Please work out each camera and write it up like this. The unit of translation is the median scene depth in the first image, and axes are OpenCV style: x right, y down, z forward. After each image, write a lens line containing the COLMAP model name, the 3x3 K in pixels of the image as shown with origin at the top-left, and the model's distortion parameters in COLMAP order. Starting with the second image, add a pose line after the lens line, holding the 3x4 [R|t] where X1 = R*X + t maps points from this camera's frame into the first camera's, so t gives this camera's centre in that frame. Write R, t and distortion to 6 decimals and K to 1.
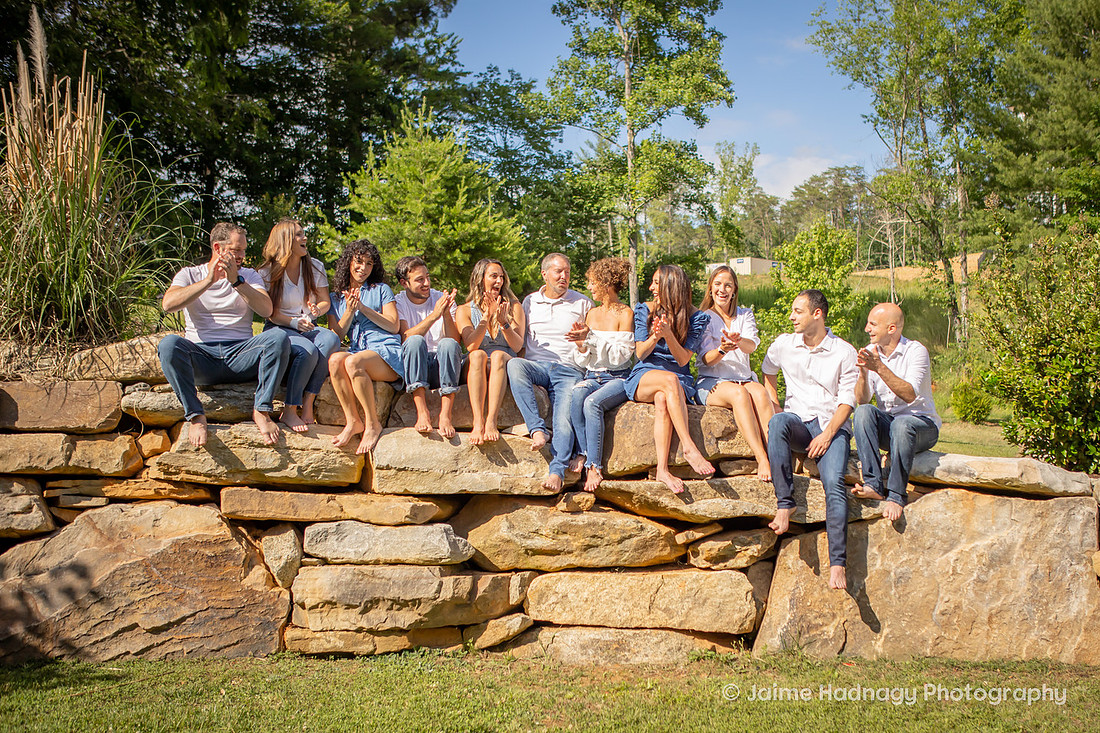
lens RADIAL K [[1252.0, 0, 622.5], [0, 1252.0, 369.2], [0, 0, 1]] dist [-0.066869, 0.034741]
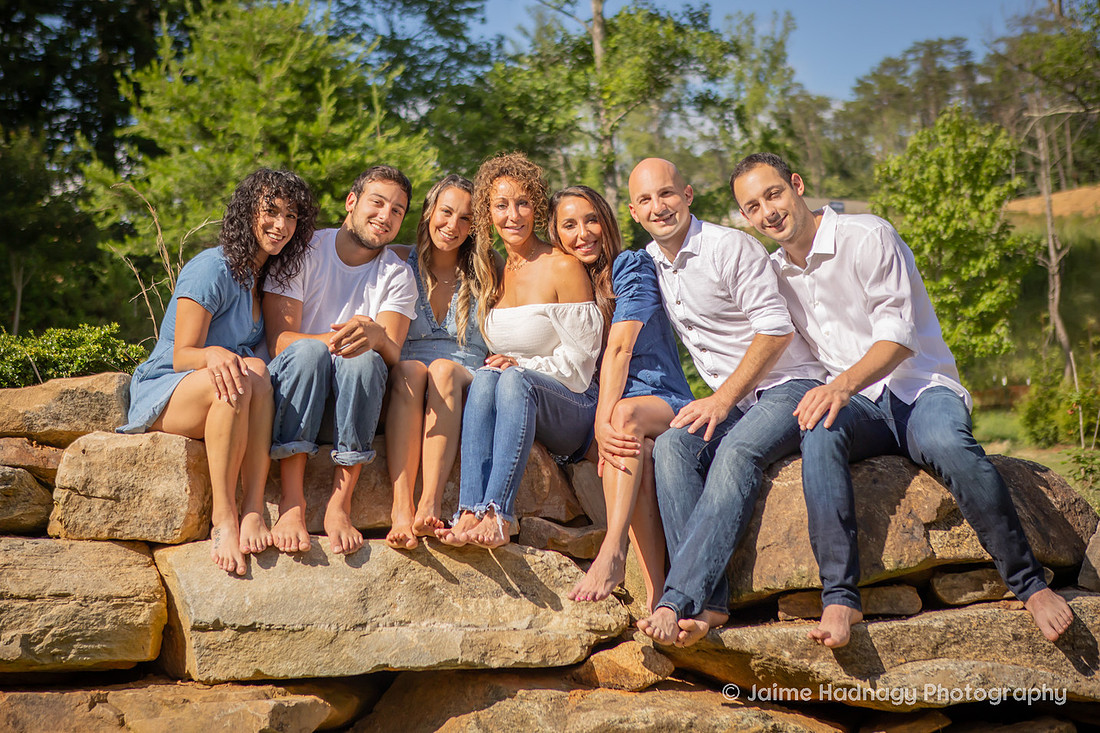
lens RADIAL K [[1928.6, 0, 490.7], [0, 1928.6, 363.2], [0, 0, 1]] dist [0.129760, -0.129964]
pose [[0.997283, -0.056953, -0.046721, -0.046874], [0.056246, 0.998284, -0.016316, -0.001229], [0.047570, 0.013644, 0.998775, 0.281769]]
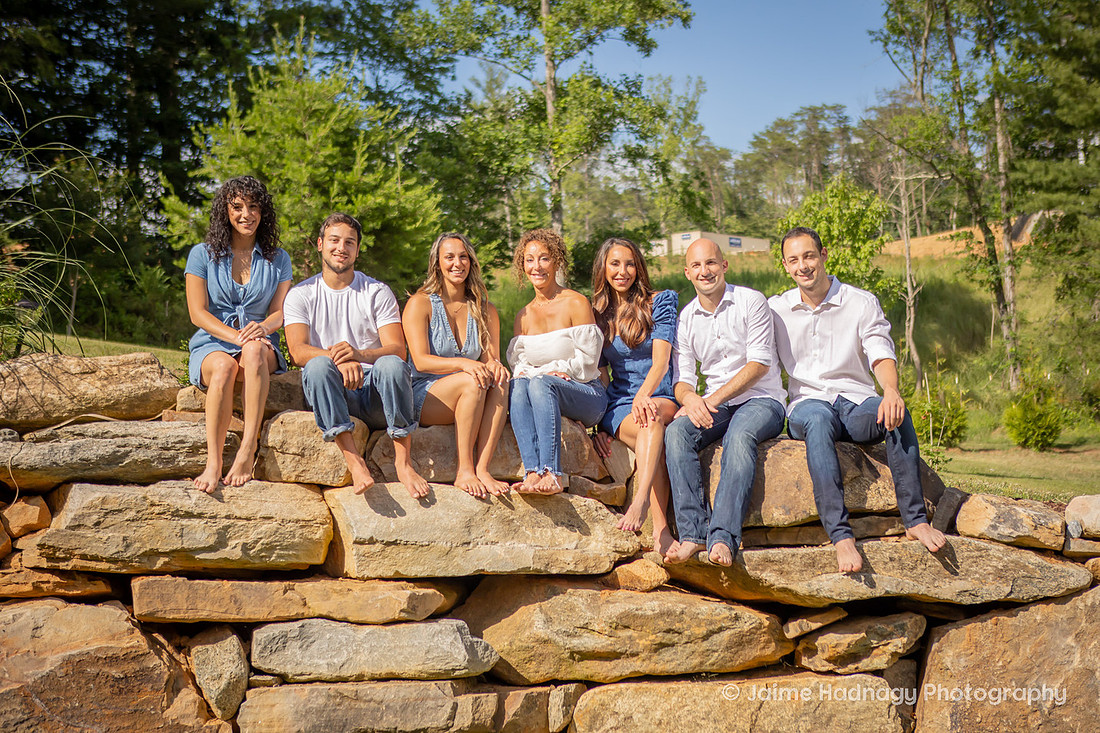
lens RADIAL K [[1692.5, 0, 550.0], [0, 1692.5, 366.5], [0, 0, 1]] dist [0.025511, -0.020457]
pose [[0.999310, -0.024168, 0.028215, -0.111548], [0.024504, 0.999632, -0.011644, -0.005340], [-0.027923, 0.012328, 0.999534, 0.048434]]
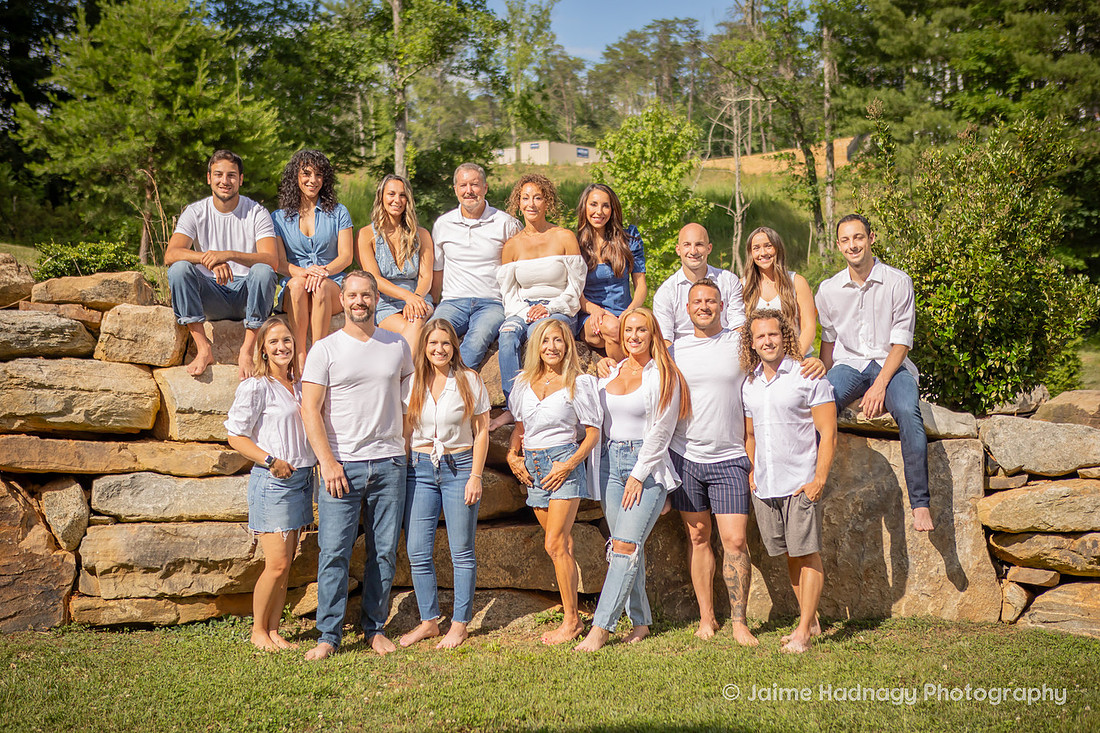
lens RADIAL K [[1720.4, 0, 532.3], [0, 1720.4, 371.7], [0, 0, 1]] dist [0.037230, 0.053092]
pose [[0.995074, -0.002749, 0.099092, -0.069401], [-0.001997, 0.998857, 0.047761, -0.006263], [-0.099110, -0.047724, 0.993931, -0.215227]]
